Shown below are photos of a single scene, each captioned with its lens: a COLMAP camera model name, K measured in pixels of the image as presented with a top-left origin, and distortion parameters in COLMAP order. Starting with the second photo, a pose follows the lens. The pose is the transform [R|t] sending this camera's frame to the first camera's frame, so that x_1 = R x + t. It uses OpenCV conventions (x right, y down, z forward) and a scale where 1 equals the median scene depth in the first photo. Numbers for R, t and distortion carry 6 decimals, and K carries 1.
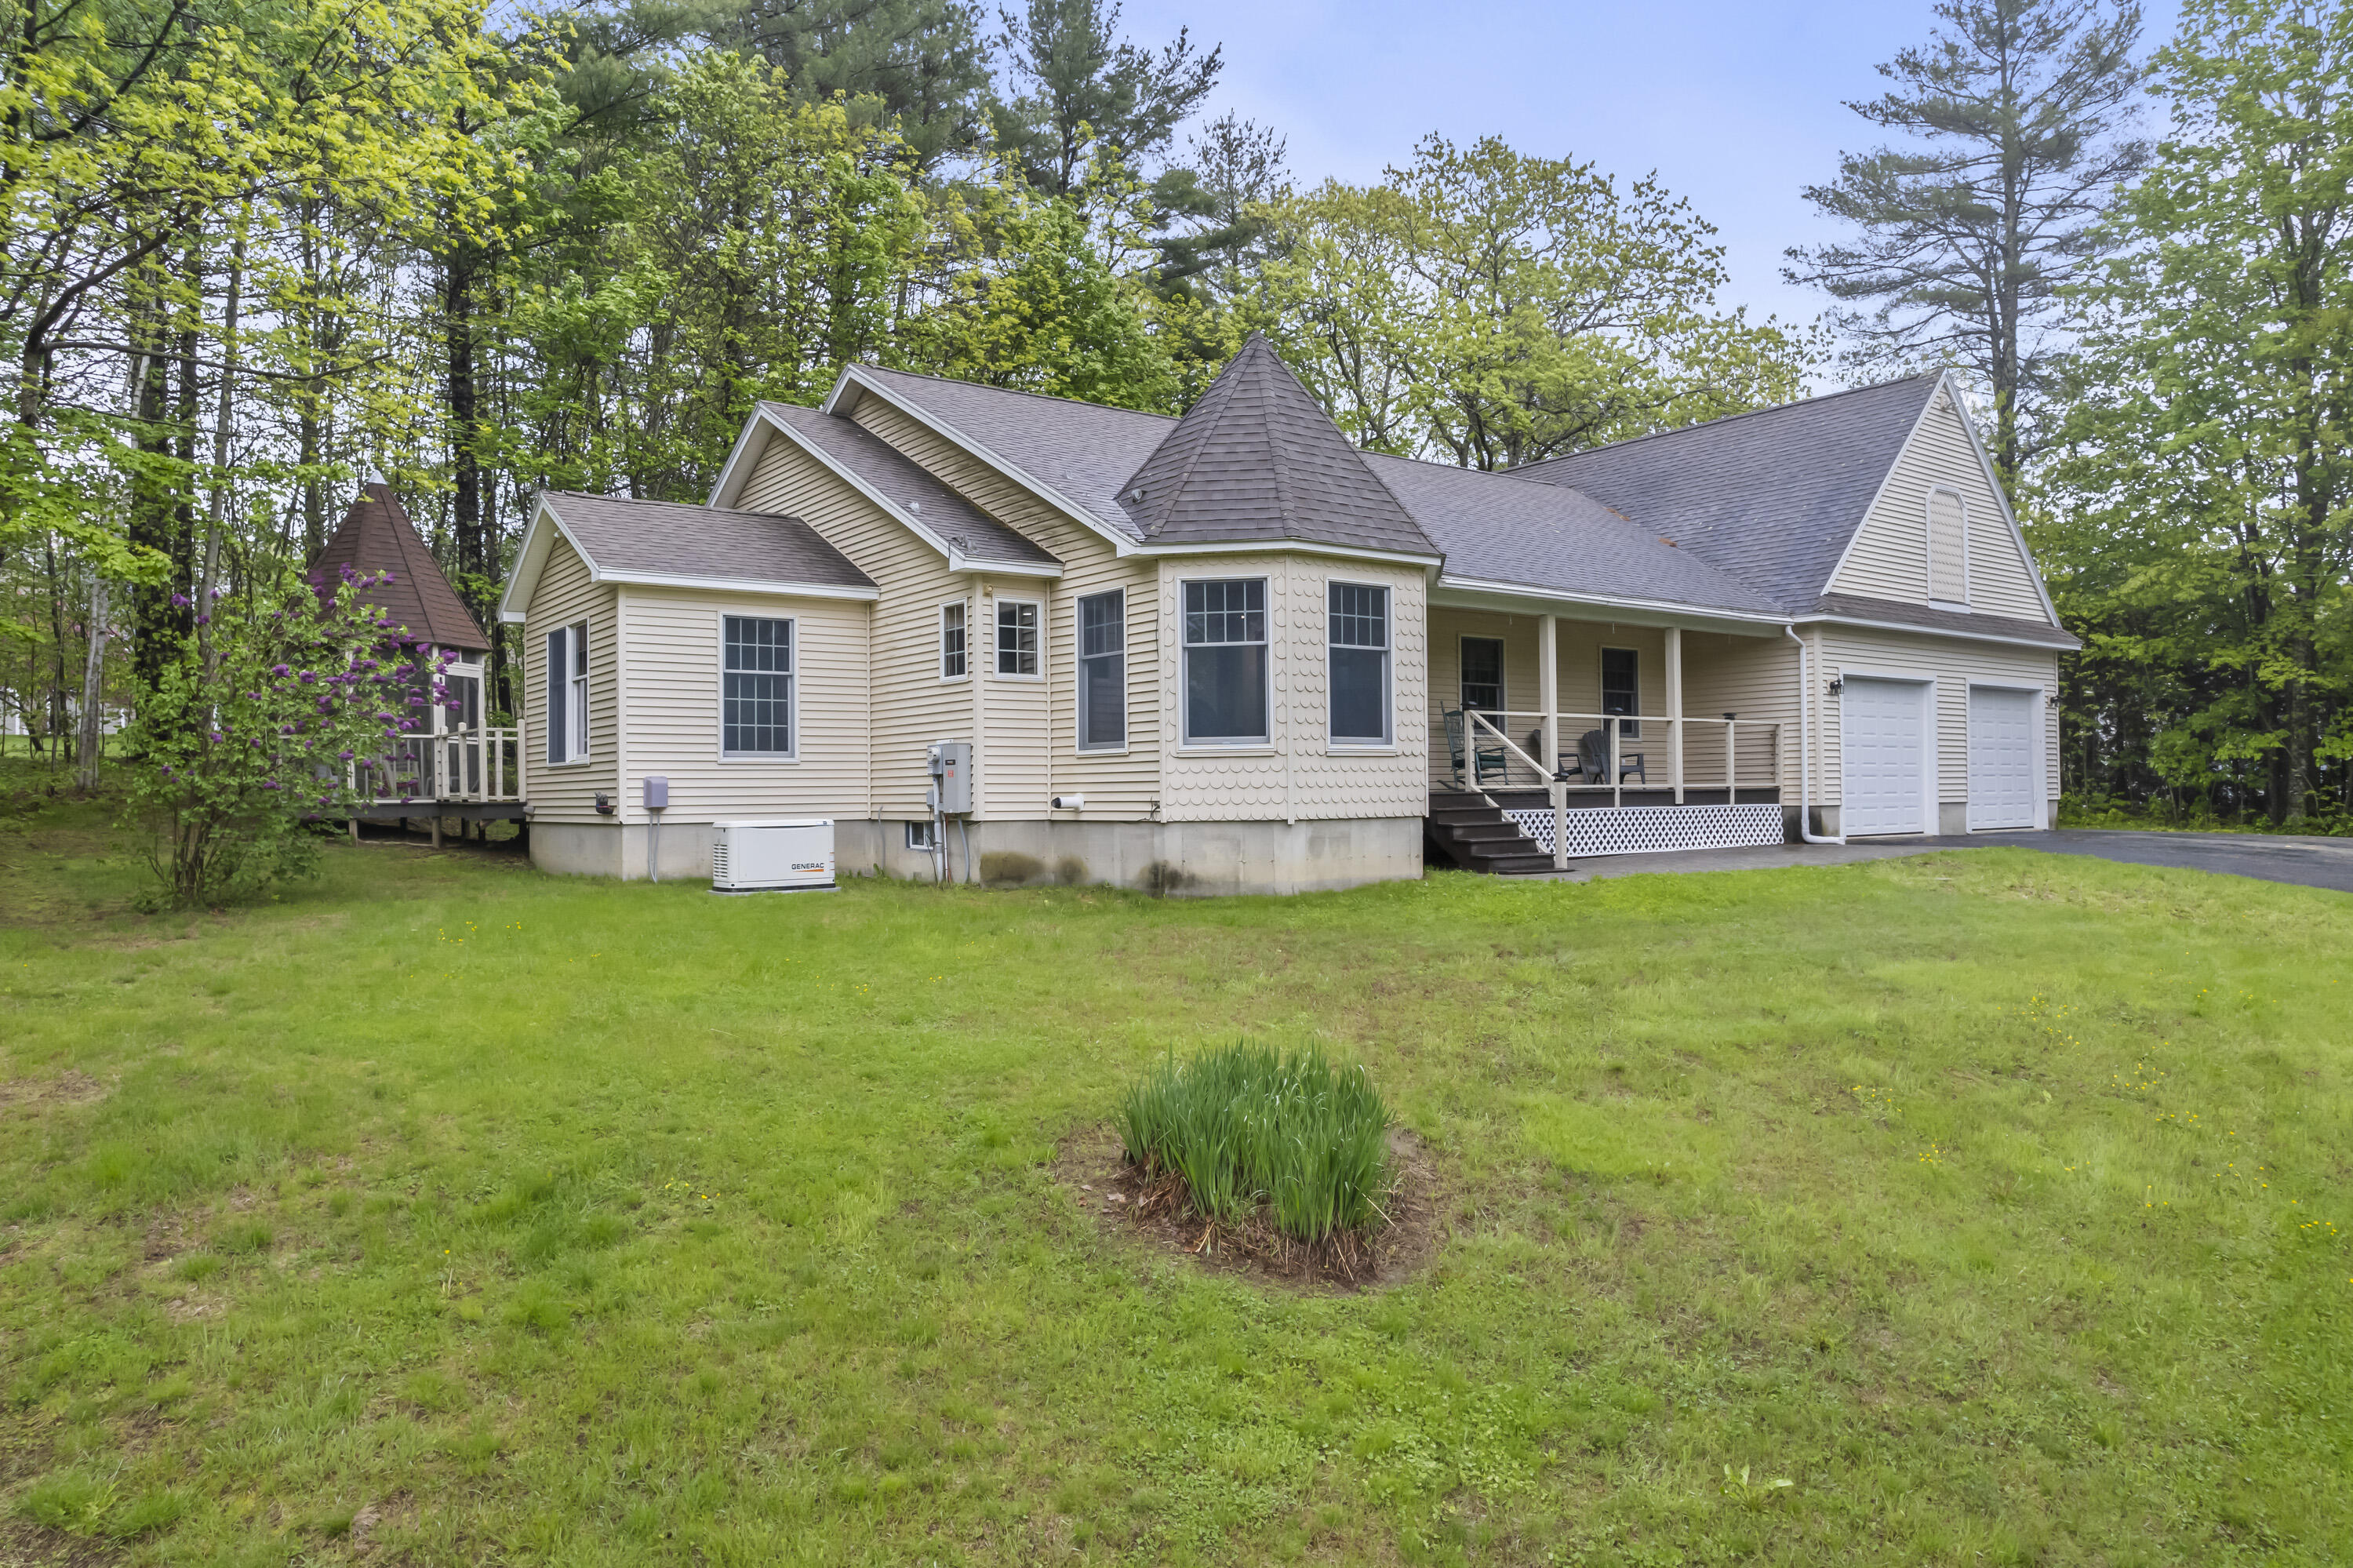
lens RADIAL K [[1477.3, 0, 1183.7], [0, 1477.3, 772.7], [0, 0, 1]] dist [-0.010075, -0.000437]
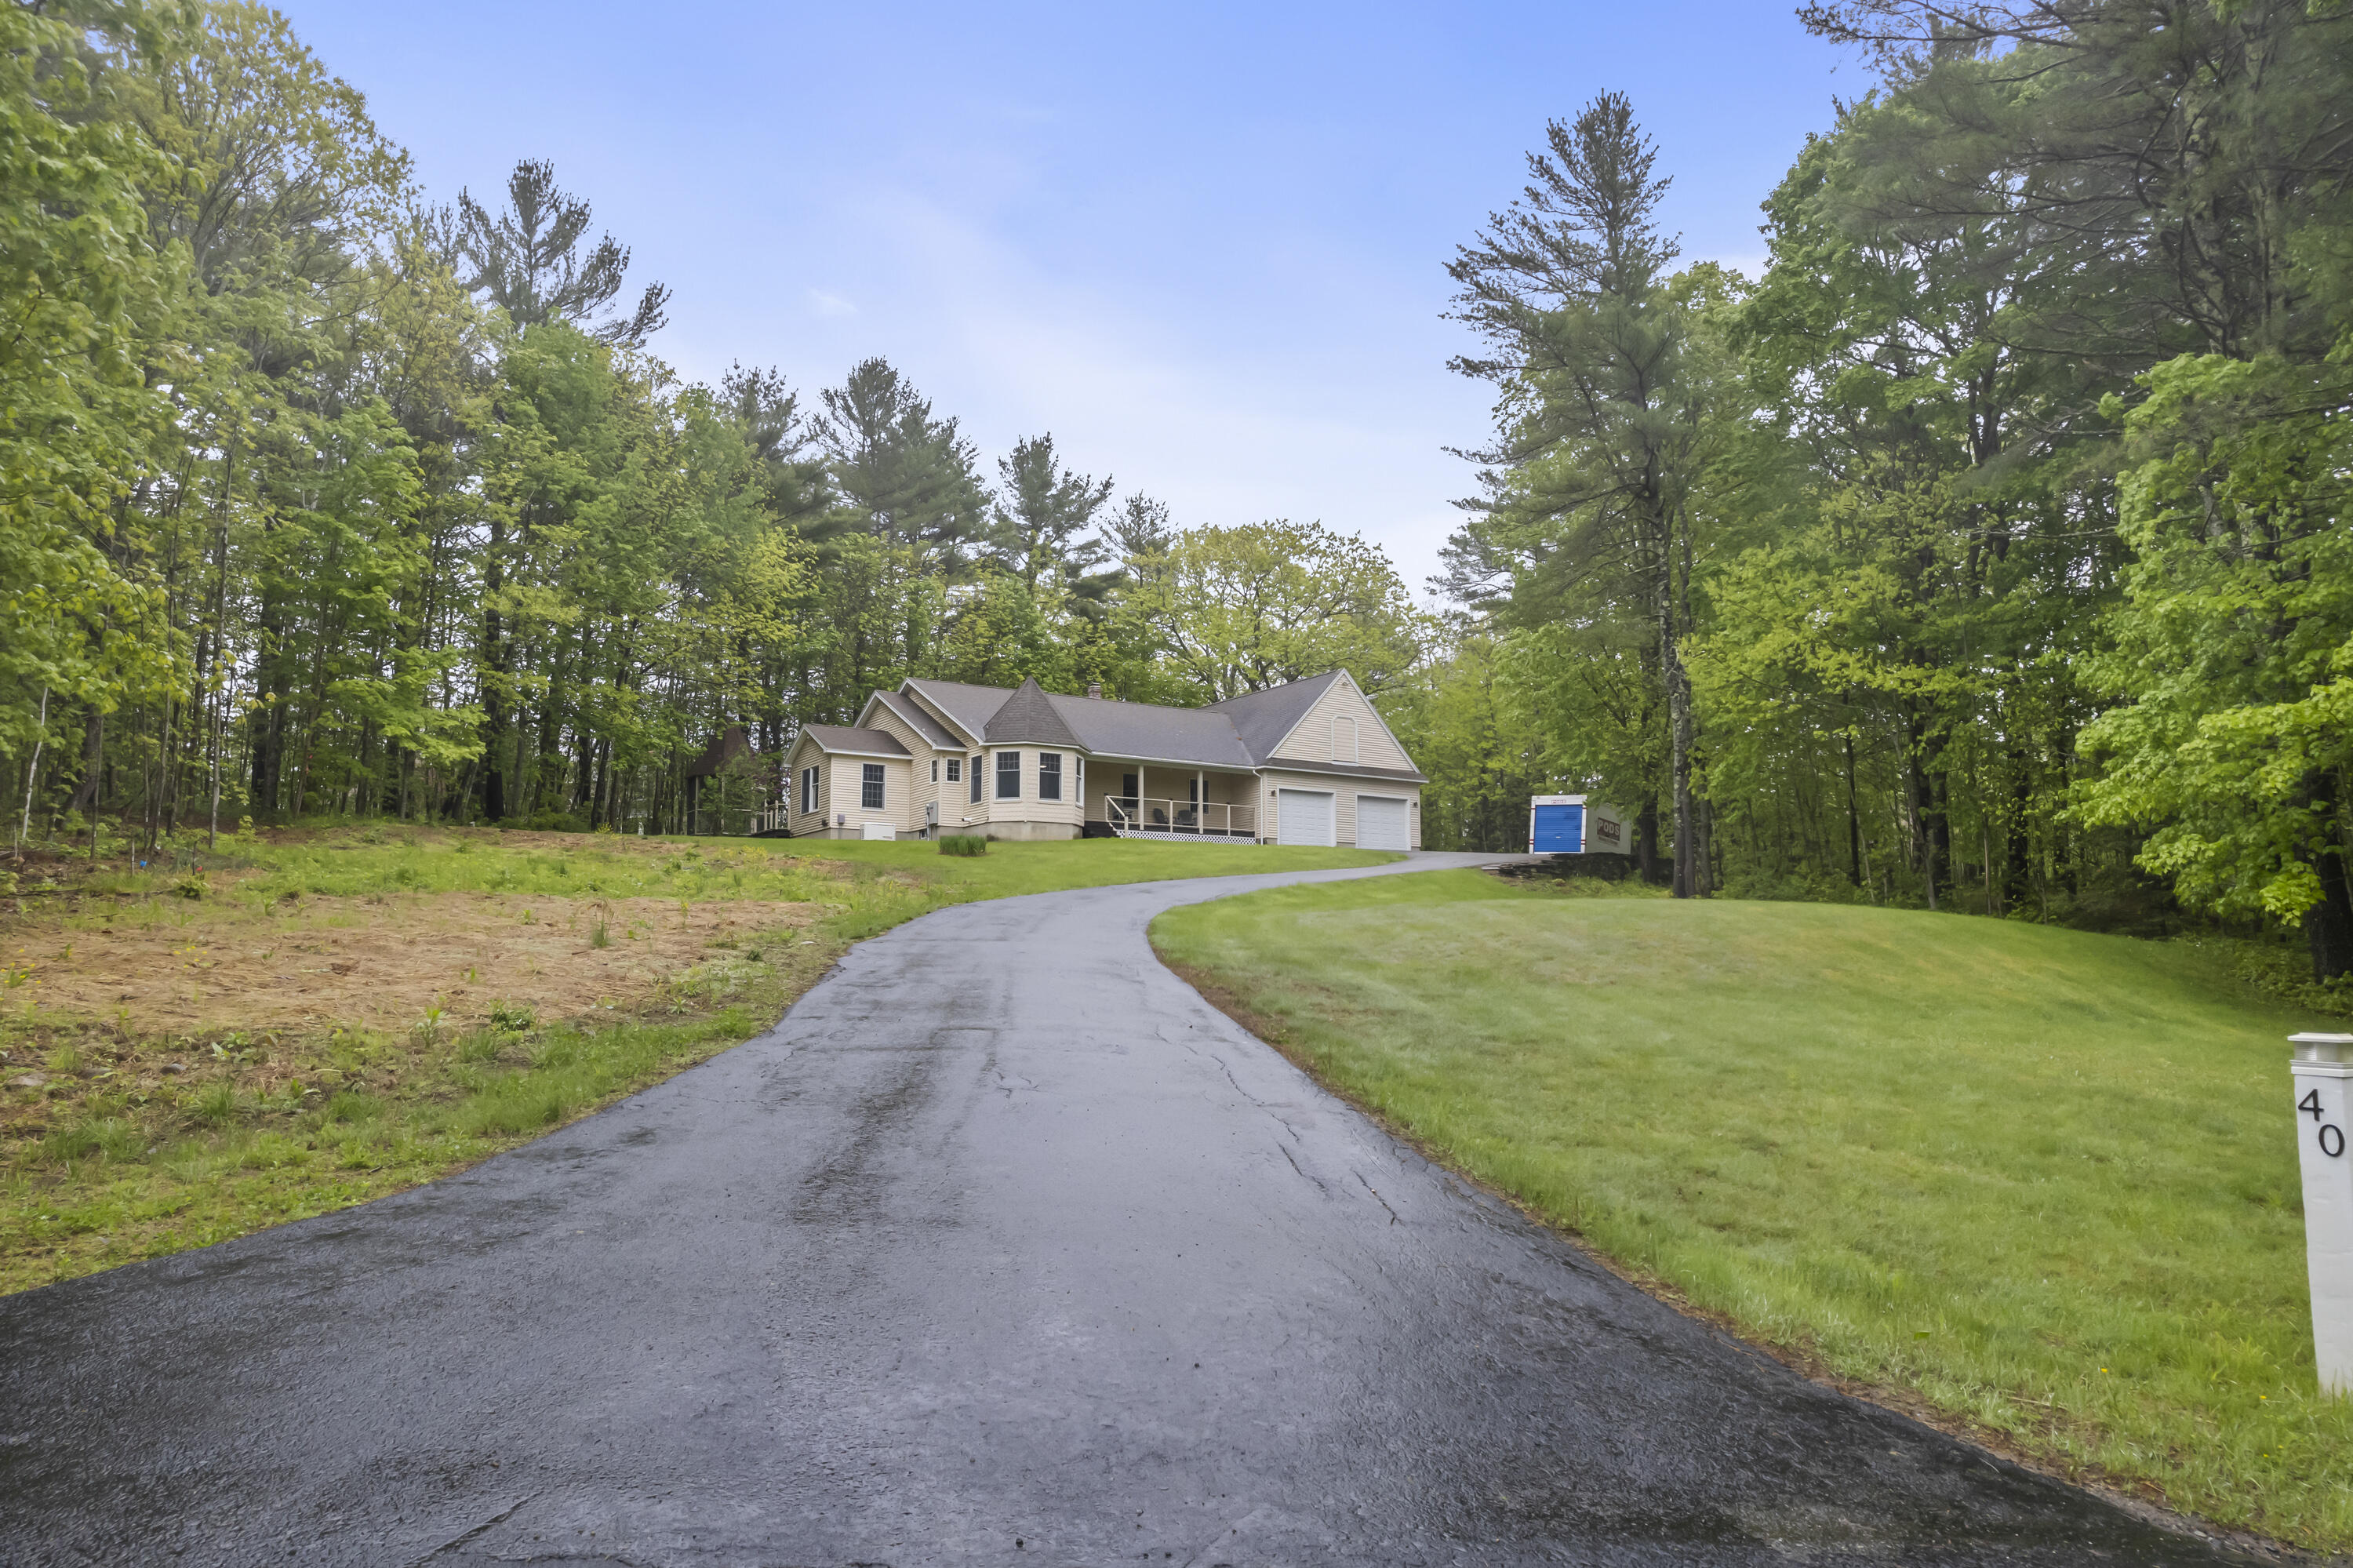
lens RADIAL K [[1477.3, 0, 1174.5], [0, 1477.3, 788.7], [0, 0, 1]] dist [-0.010075, -0.000437]
pose [[0.998283, 0.000194, -0.058568, 0.520753], [-0.006735, 0.993741, -0.111506, 0.284937], [0.058180, 0.111710, 0.992036, -2.024082]]
